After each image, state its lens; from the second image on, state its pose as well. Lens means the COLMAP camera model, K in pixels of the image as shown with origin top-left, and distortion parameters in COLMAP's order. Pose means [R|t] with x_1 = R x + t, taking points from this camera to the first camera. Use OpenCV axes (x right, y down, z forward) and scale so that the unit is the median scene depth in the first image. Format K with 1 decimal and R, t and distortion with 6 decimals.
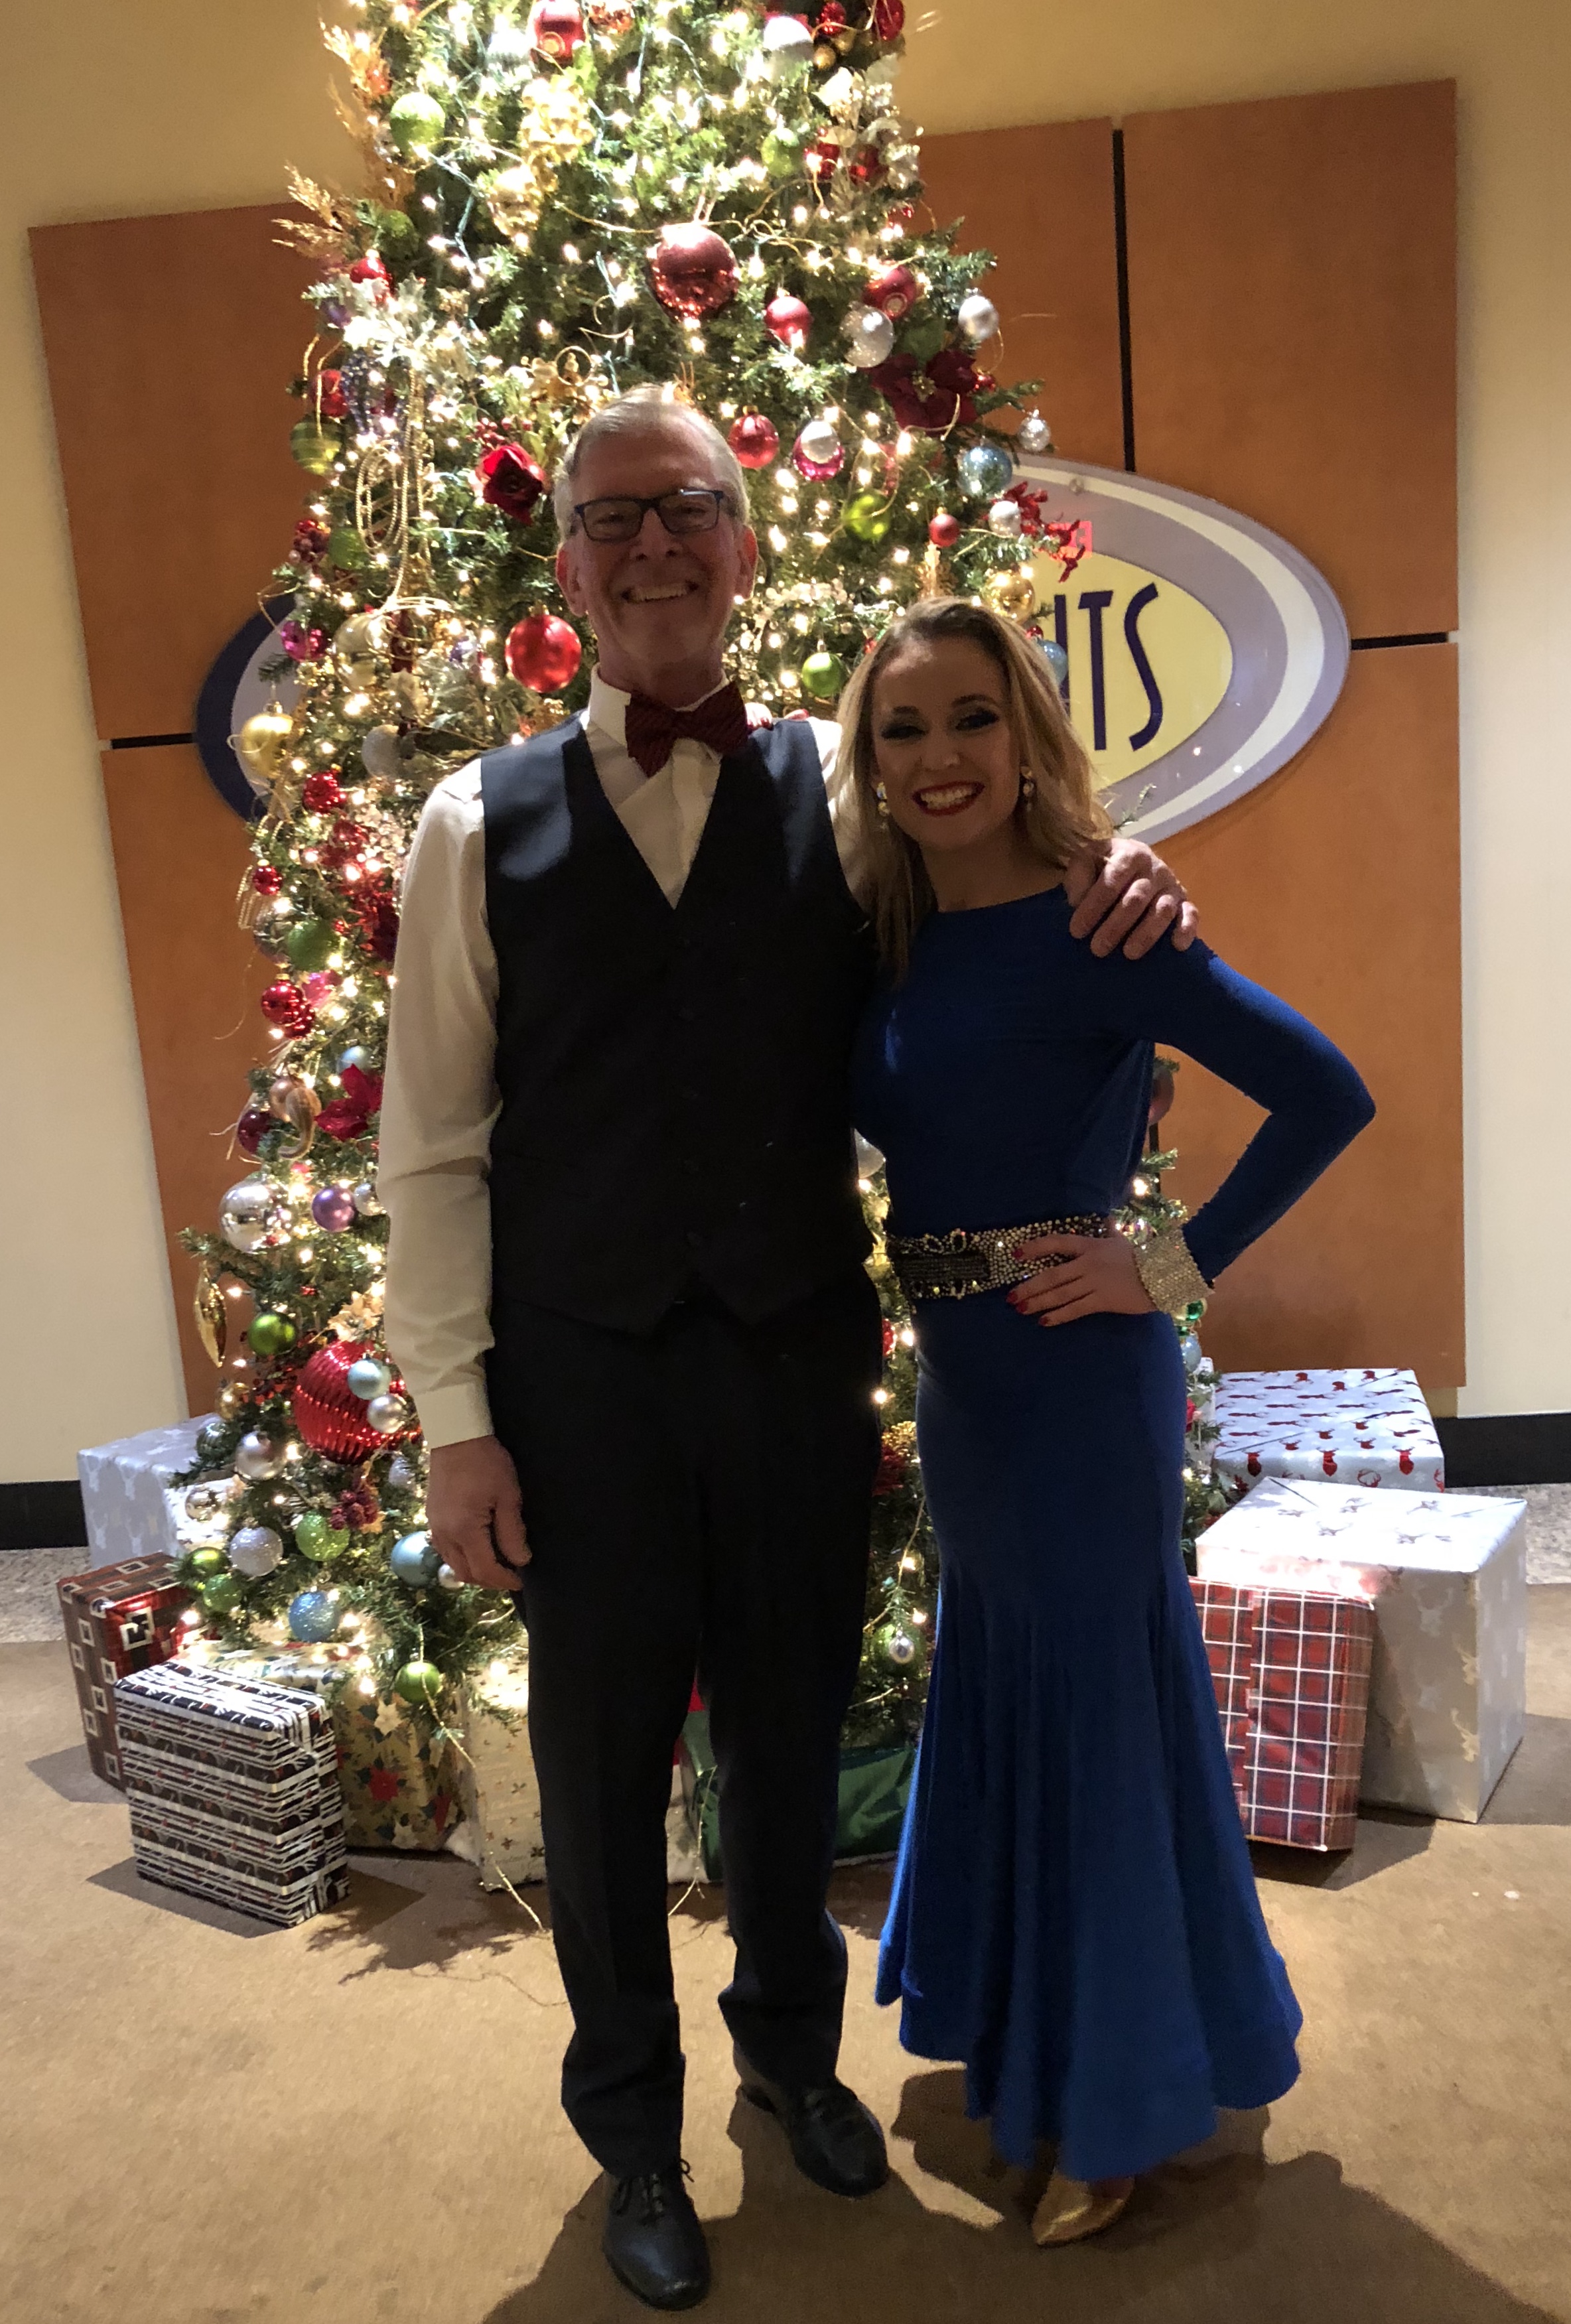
lens RADIAL K [[2124.5, 0, 832.9], [0, 2124.5, 1265.9], [0, 0, 1]] dist [0.008843, 0.000000]
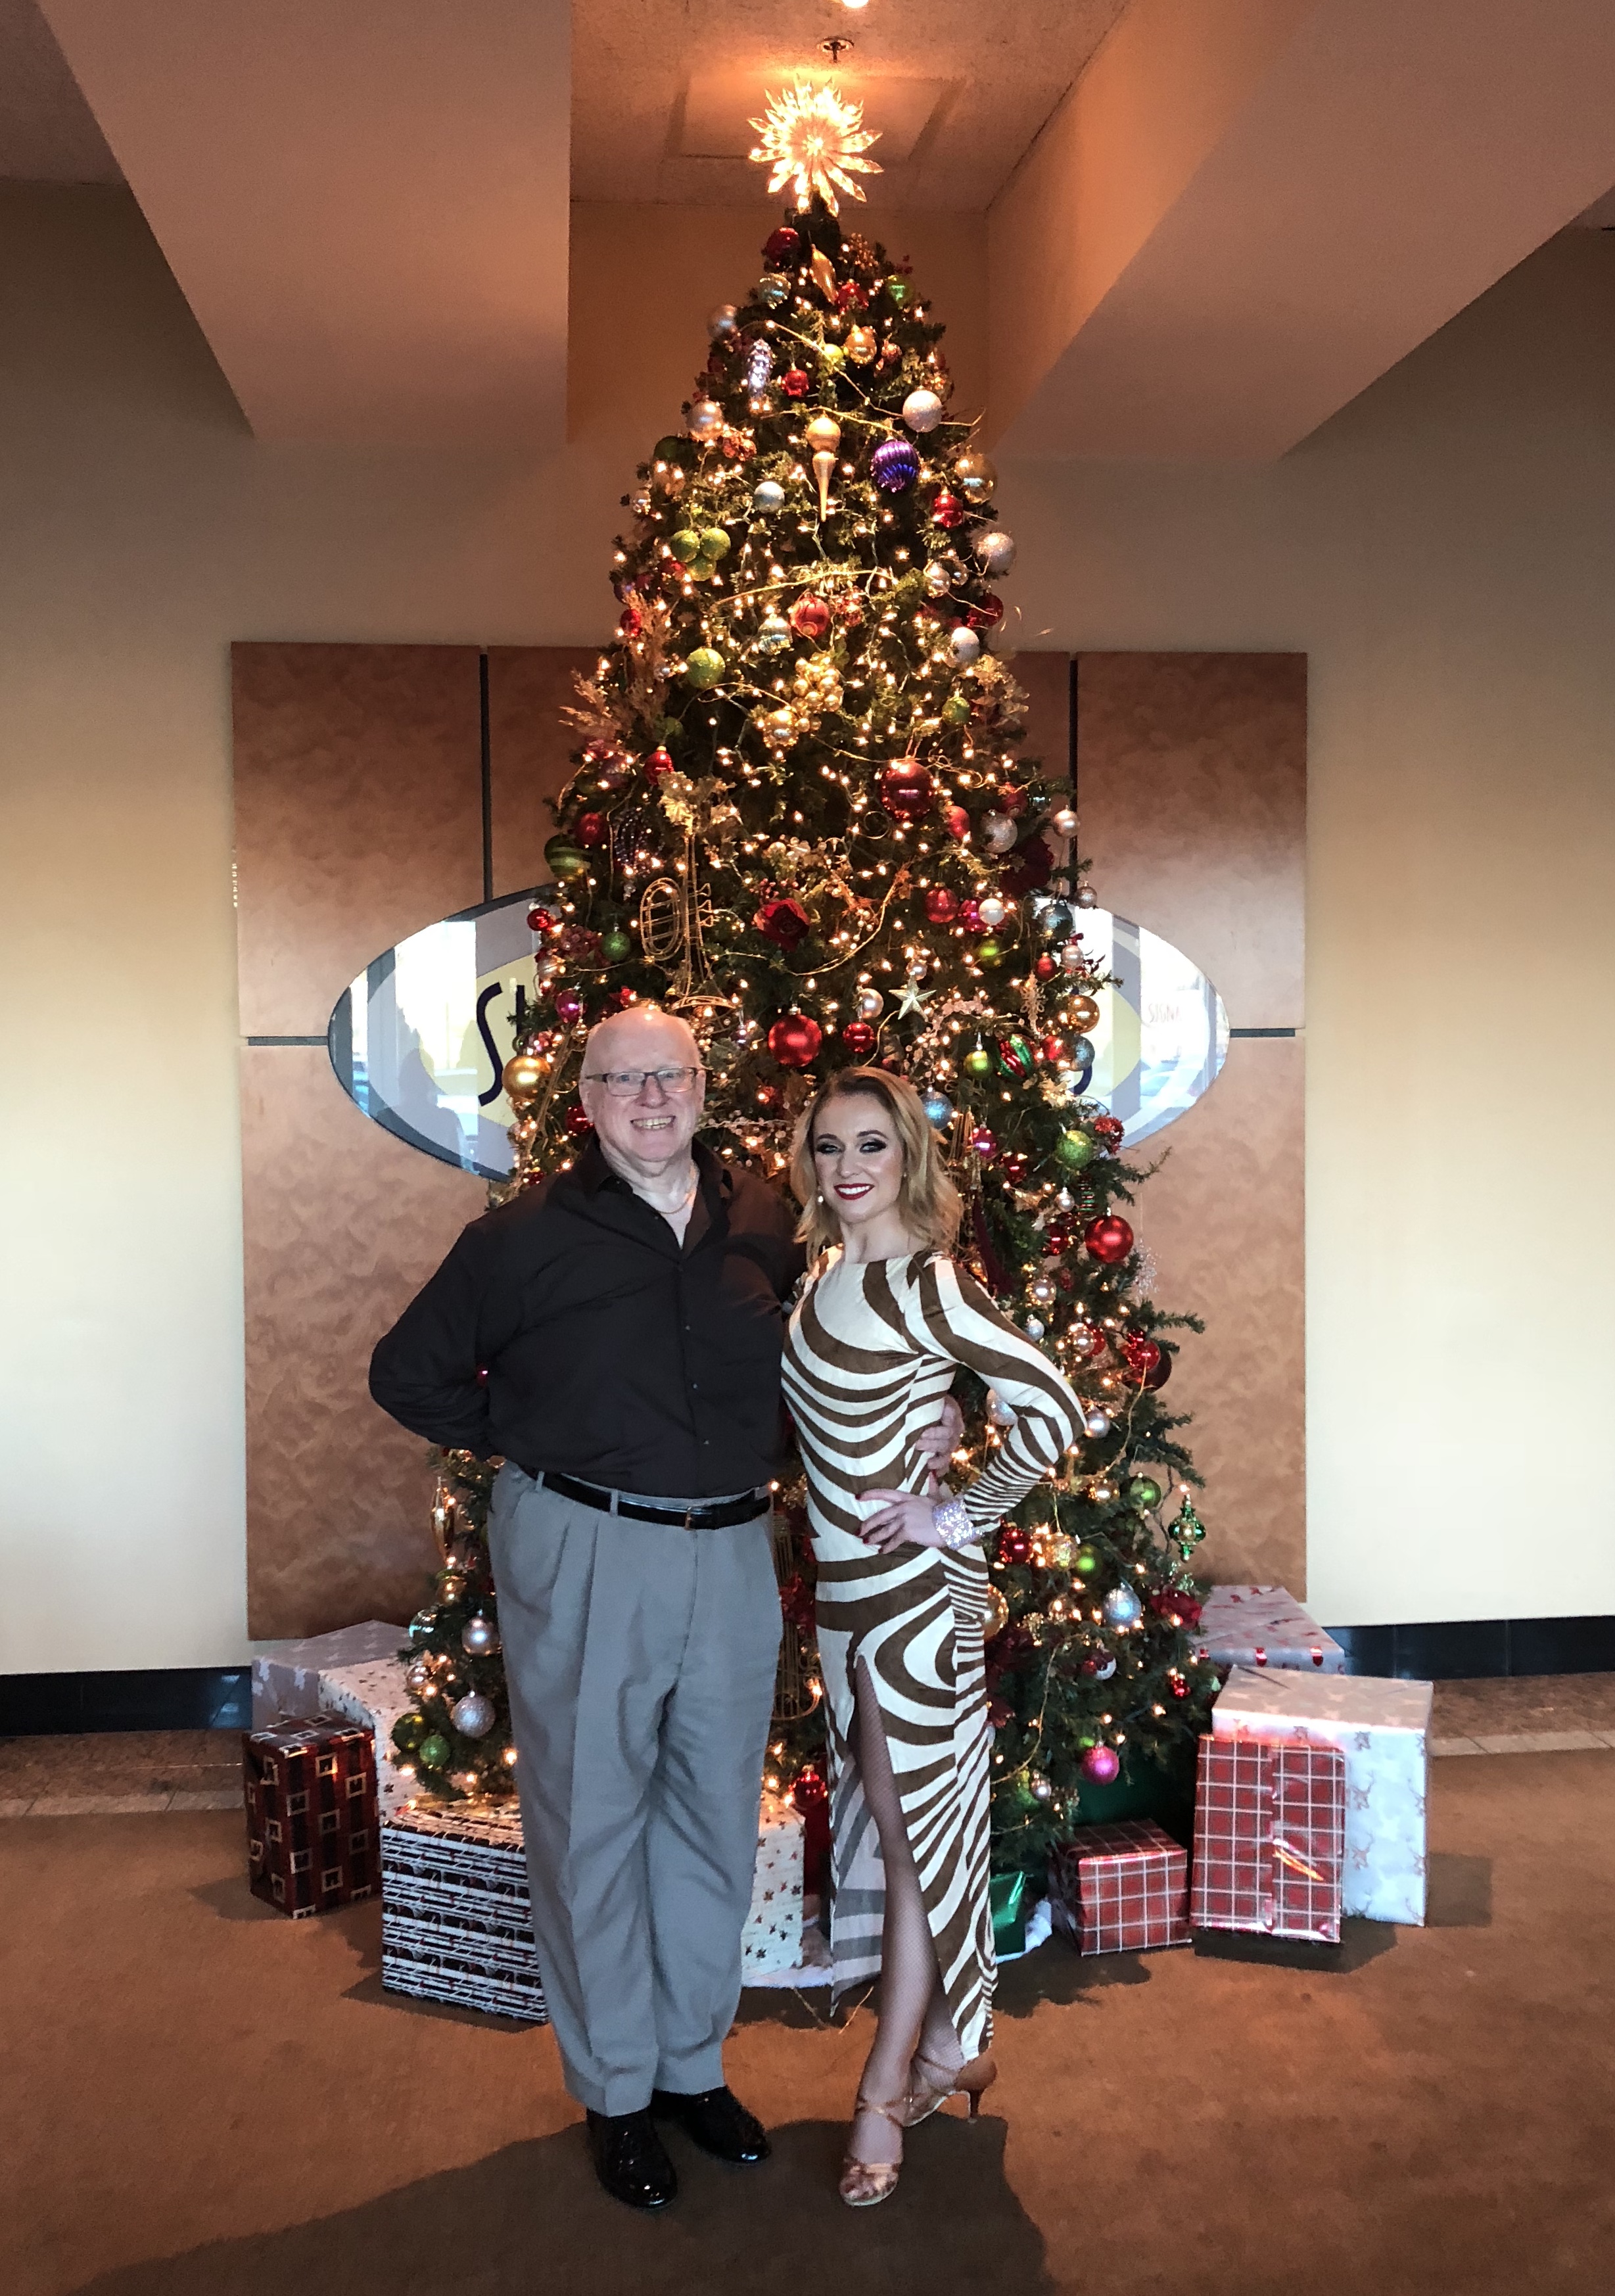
lens RADIAL K [[2088.0, 0, 793.0], [0, 2088.0, 1118.8], [0, 0, 1]] dist [0.025934, -0.053680]
pose [[0.981498, 0.058381, 0.182353, -0.358391], [-0.024951, 0.983259, -0.180495, 0.008463], [-0.189838, 0.172605, 0.966524, -0.291699]]
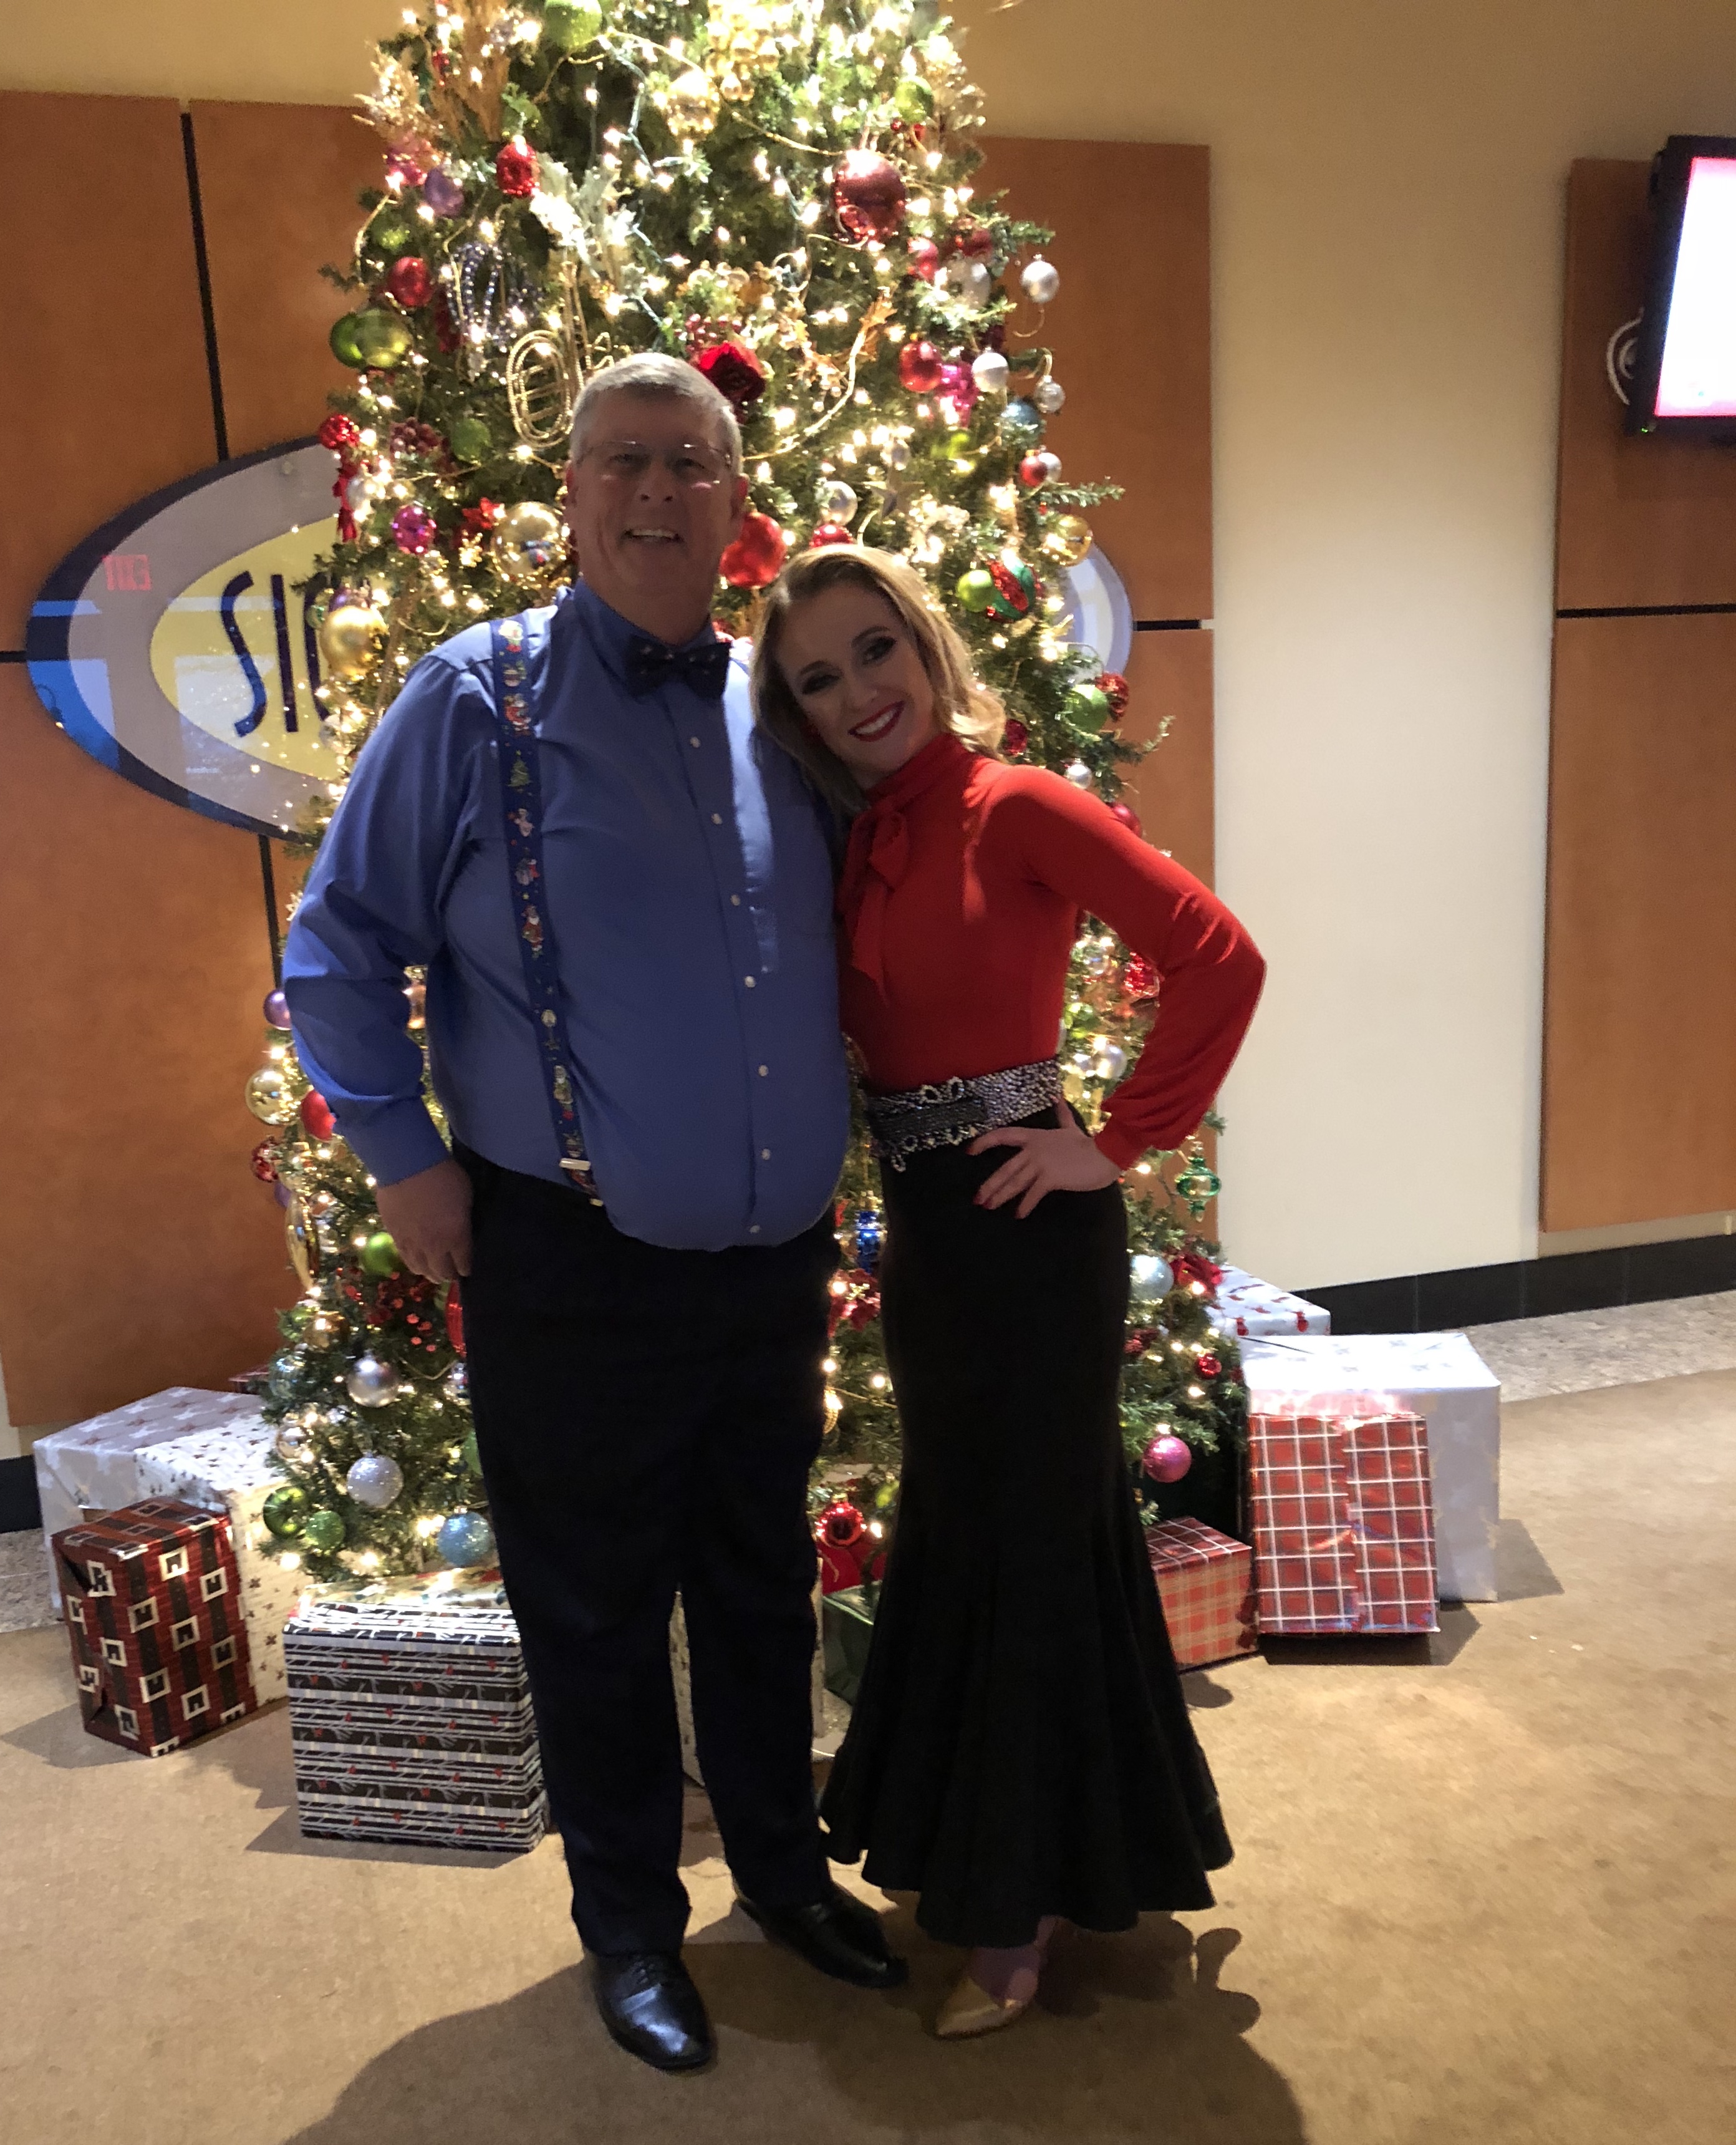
lens RADIAL K [[1989.4, 0, 793.3], [0, 1989.4, 1233.8], [0, 0, 1]] dist [0.006763, 0.000000]
pose [[0.929976, -0.050694, 0.364109, -0.448536], [0.058069, 0.998269, -0.009329, 0.045789], [-0.363006, 0.029819, 0.931310, 0.105302]]
